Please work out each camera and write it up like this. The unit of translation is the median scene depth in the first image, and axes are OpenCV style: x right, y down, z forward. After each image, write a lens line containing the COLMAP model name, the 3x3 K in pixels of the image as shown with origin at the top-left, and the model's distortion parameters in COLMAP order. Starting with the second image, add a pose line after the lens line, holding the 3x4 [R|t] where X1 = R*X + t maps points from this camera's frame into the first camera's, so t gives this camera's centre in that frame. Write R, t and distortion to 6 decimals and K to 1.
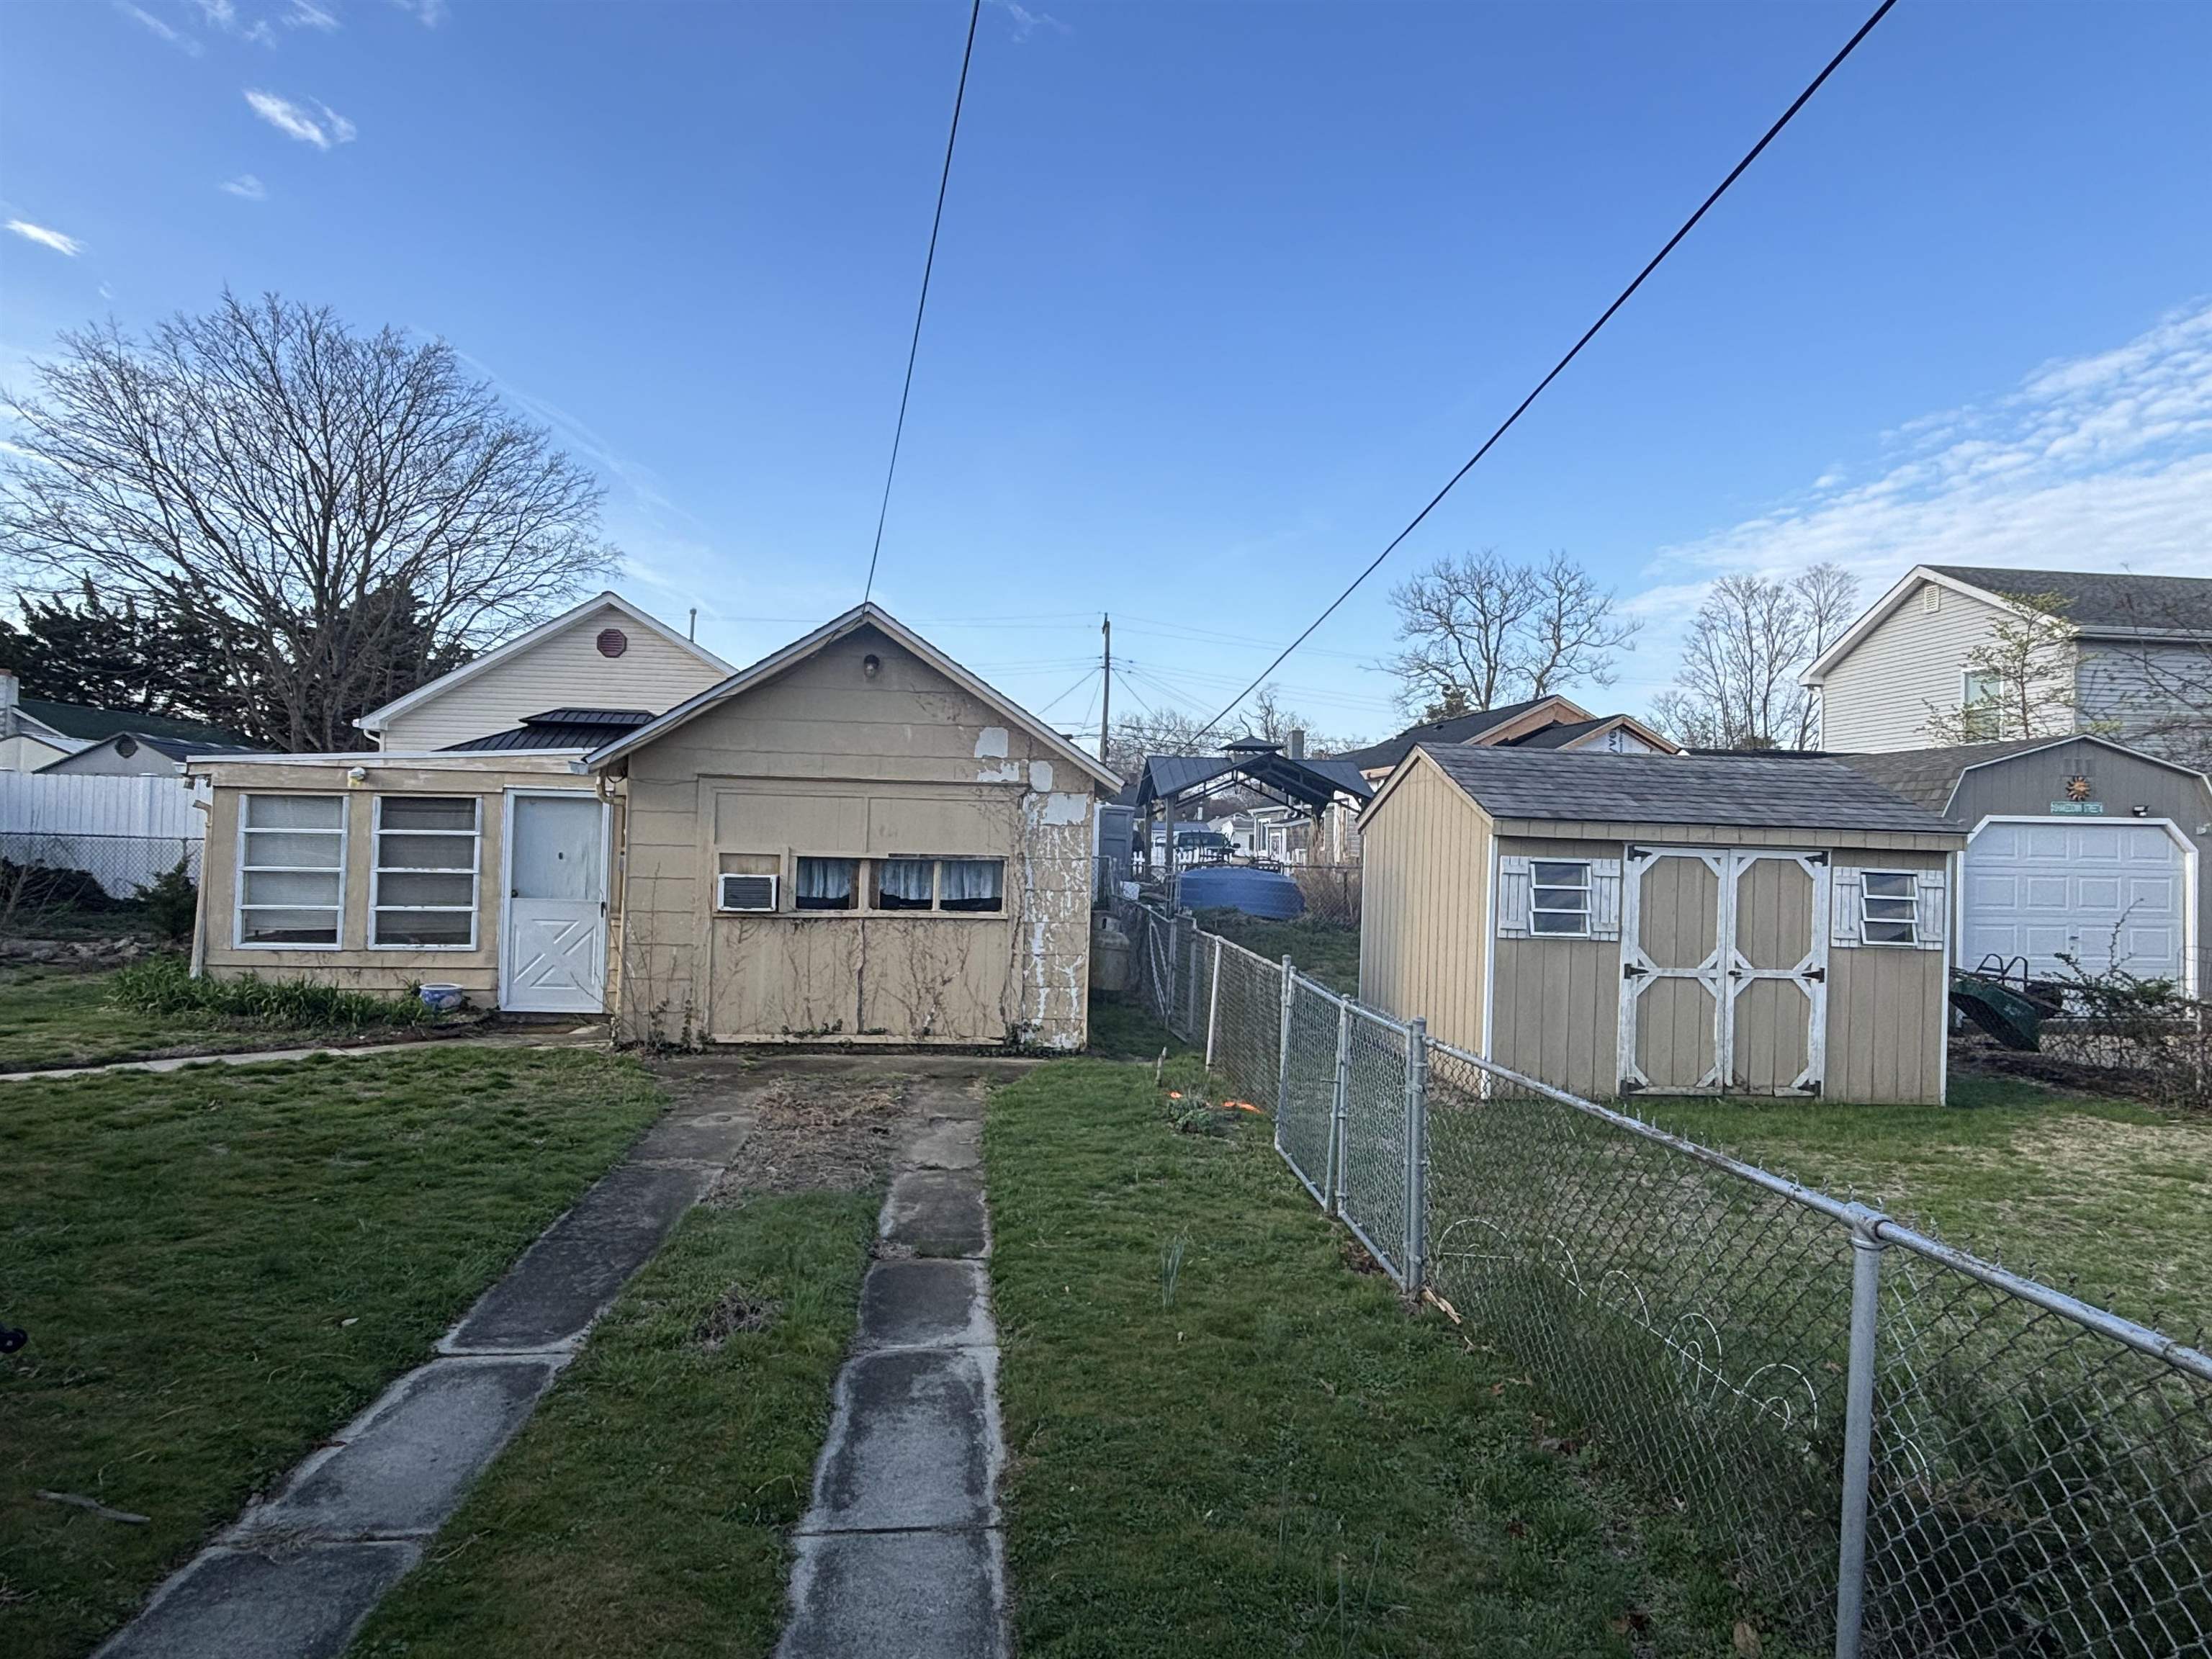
lens RADIAL K [[1242.7, 0, 1098.5], [0, 1242.7, 830.8], [0, 0, 1]] dist [-0.004528, -0.002305]
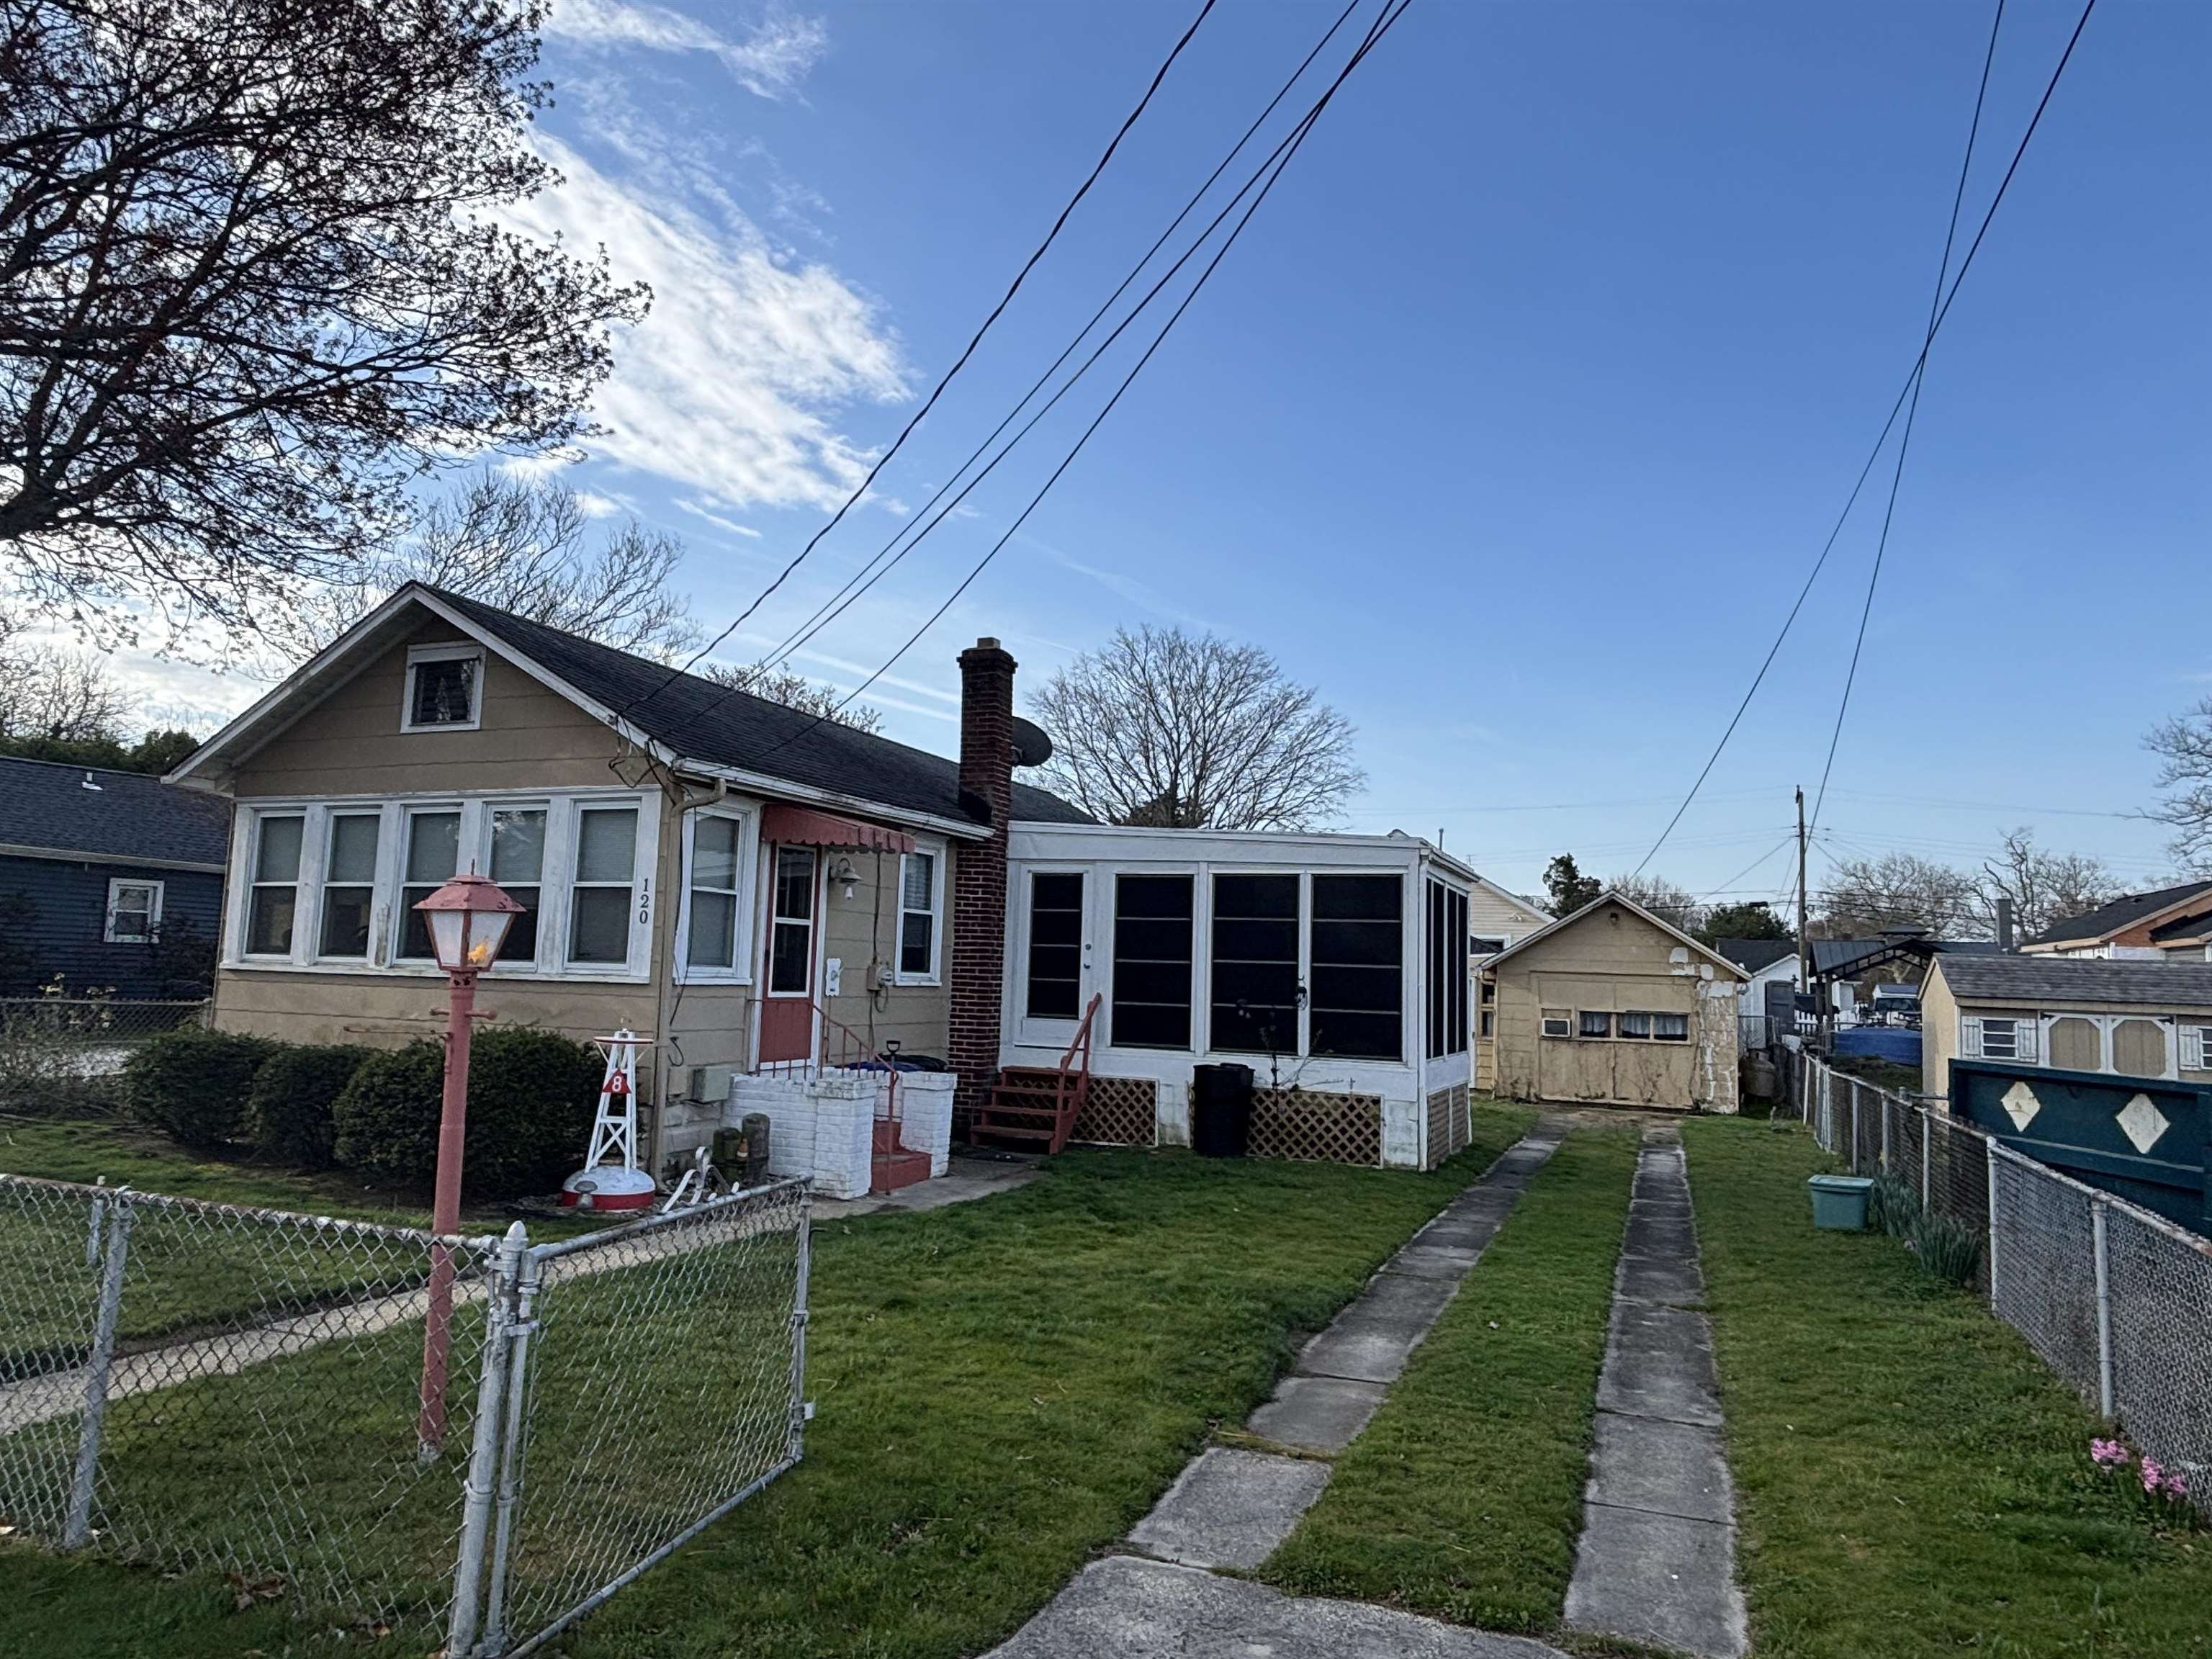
lens RADIAL K [[1389.3, 0, 1088.3], [0, 1389.3, 821.5], [0, 0, 1]] dist [-0.013620, 0.005402]
pose [[0.879822, -0.047849, -0.472888, 0.143550], [-0.008563, 0.993163, -0.116424, -0.016759], [0.475226, 0.106482, 0.873397, -1.425955]]
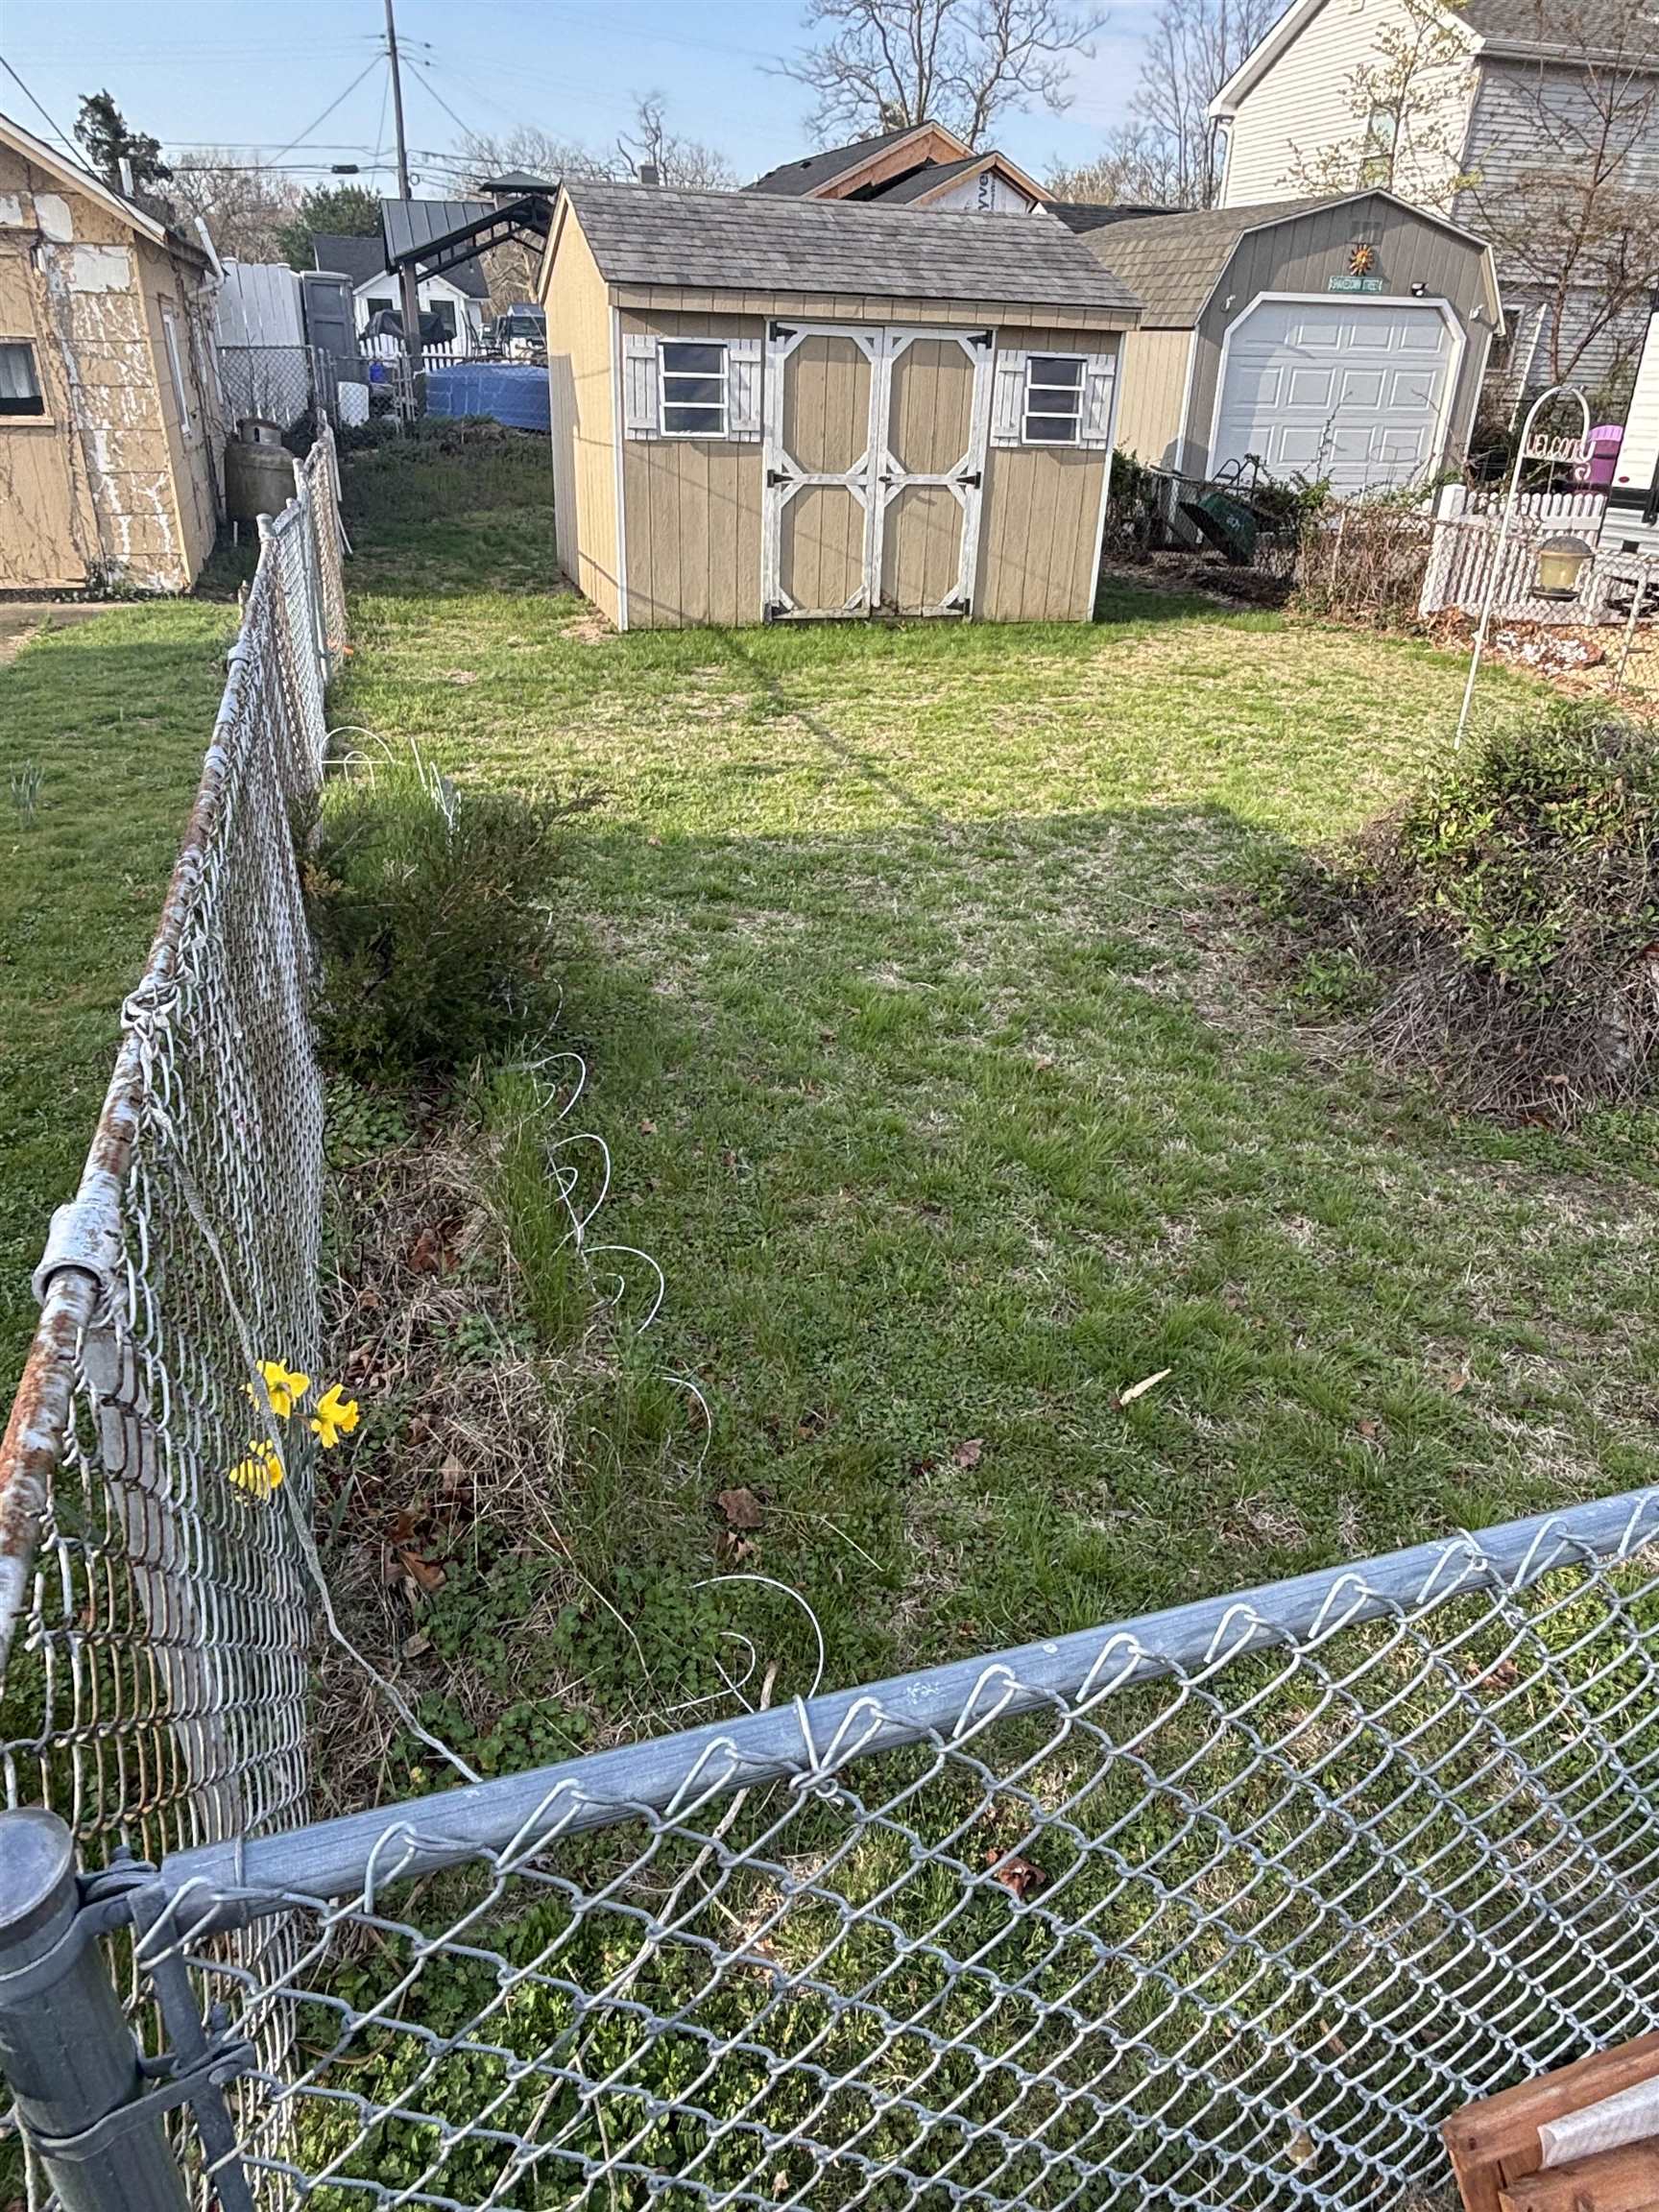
lens RADIAL K [[1389.3, 0, 834.2], [0, 1389.3, 1090.4], [0, 0, 1]] dist [-0.013620, 0.005402]
pose [[0.976936, -0.098927, 0.189235, 0.212266], [-0.005578, 0.874083, 0.485745, 0.010091], [-0.213460, -0.475597, 0.853371, -0.082297]]
